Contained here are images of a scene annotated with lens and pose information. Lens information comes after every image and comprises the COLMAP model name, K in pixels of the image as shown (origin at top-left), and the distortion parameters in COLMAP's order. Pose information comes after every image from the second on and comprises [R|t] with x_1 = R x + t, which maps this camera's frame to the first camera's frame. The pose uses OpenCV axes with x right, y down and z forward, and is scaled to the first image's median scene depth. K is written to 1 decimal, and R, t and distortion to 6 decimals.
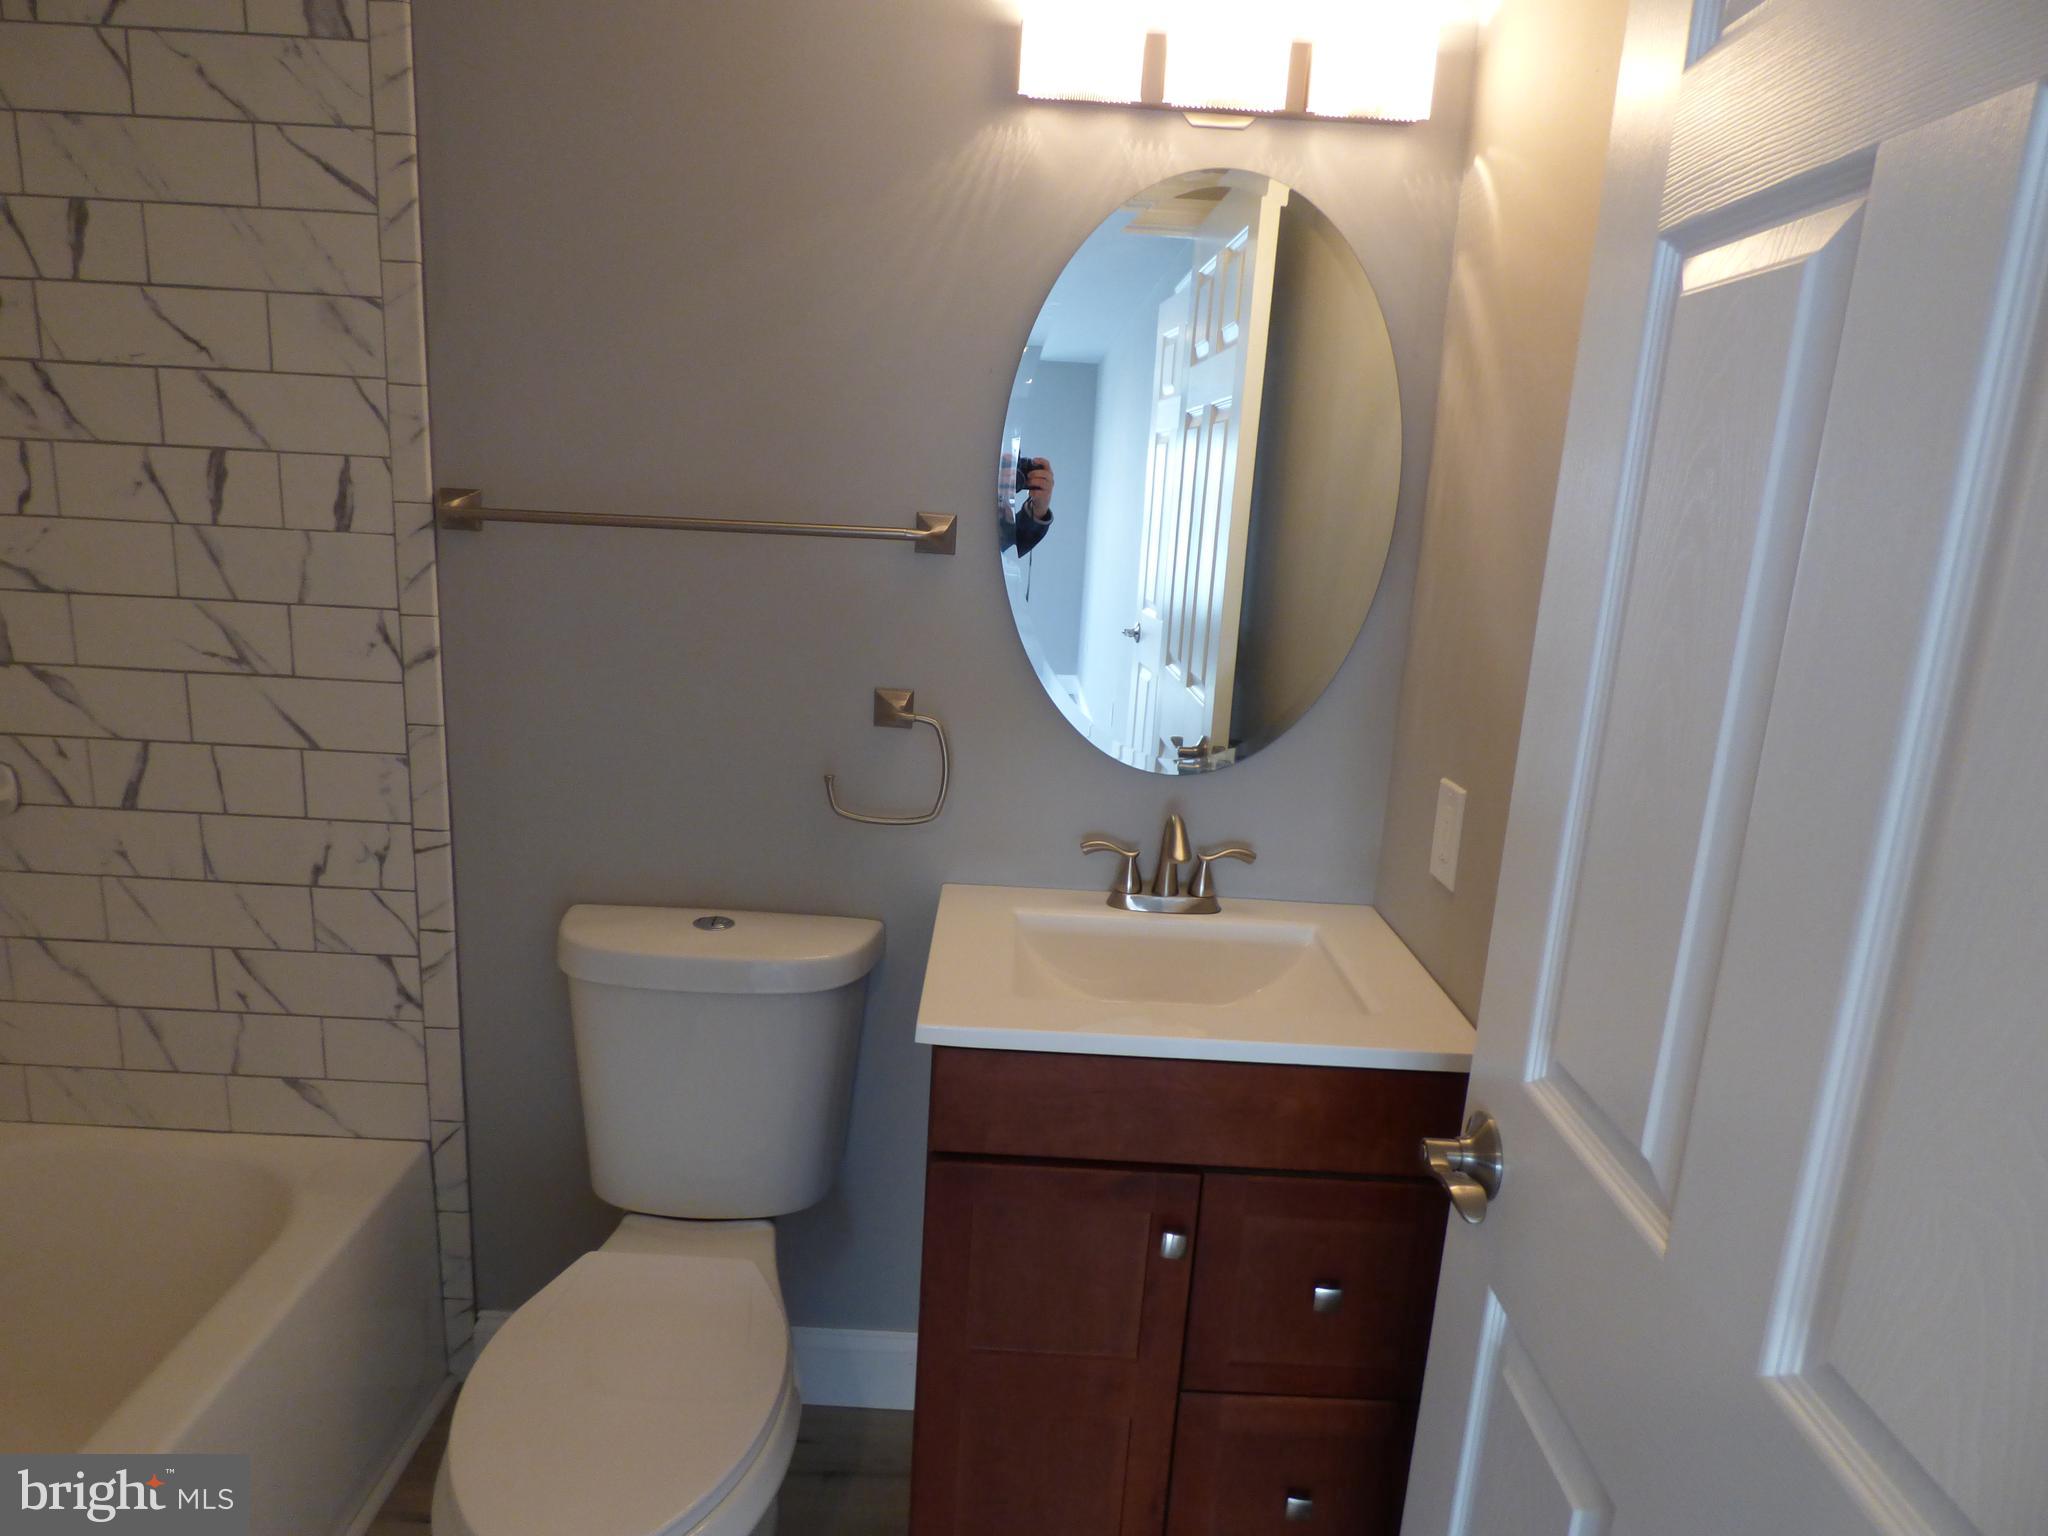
lens RADIAL K [[1280.5, 0, 1024.0], [0, 1280.5, 768.0], [0, 0, 1]] dist [0.002196, -0.001753]
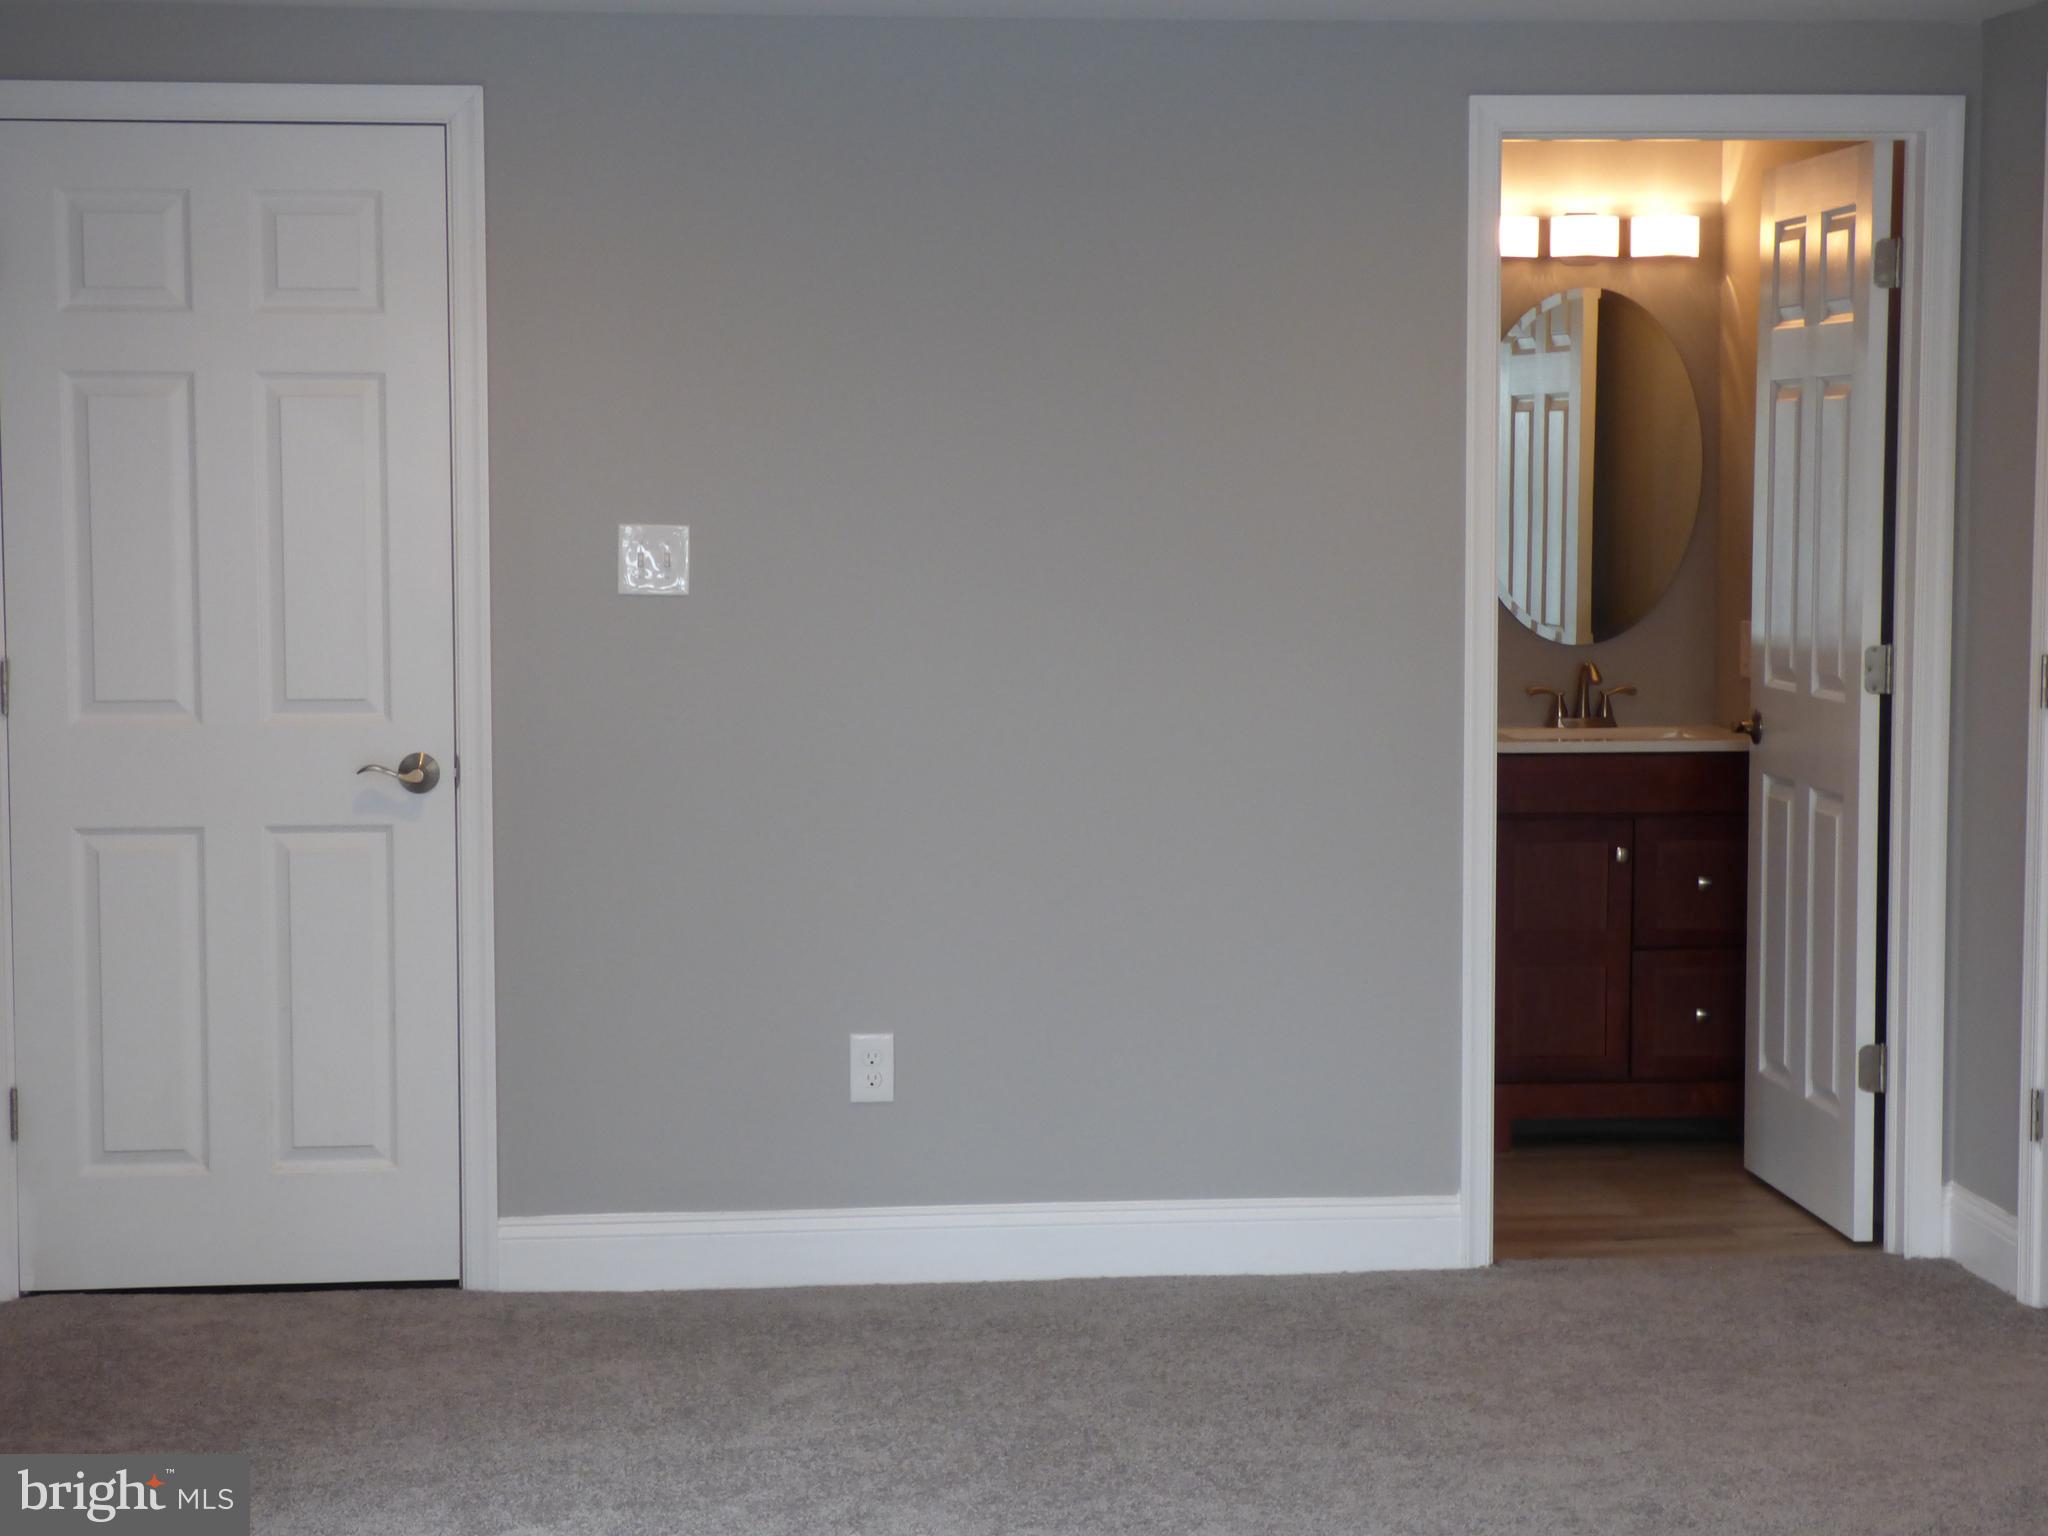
lens RADIAL K [[3938.1, 0, 1024.0], [0, 3938.1, 768.0], [0, 0, 1]] dist [0.166949, -0.083631]
pose [[0.994261, -0.064065, 0.085681, -1.133702], [0.075239, 0.988082, -0.134287, 0.868807], [-0.076057, 0.139962, 0.987231, -4.268098]]
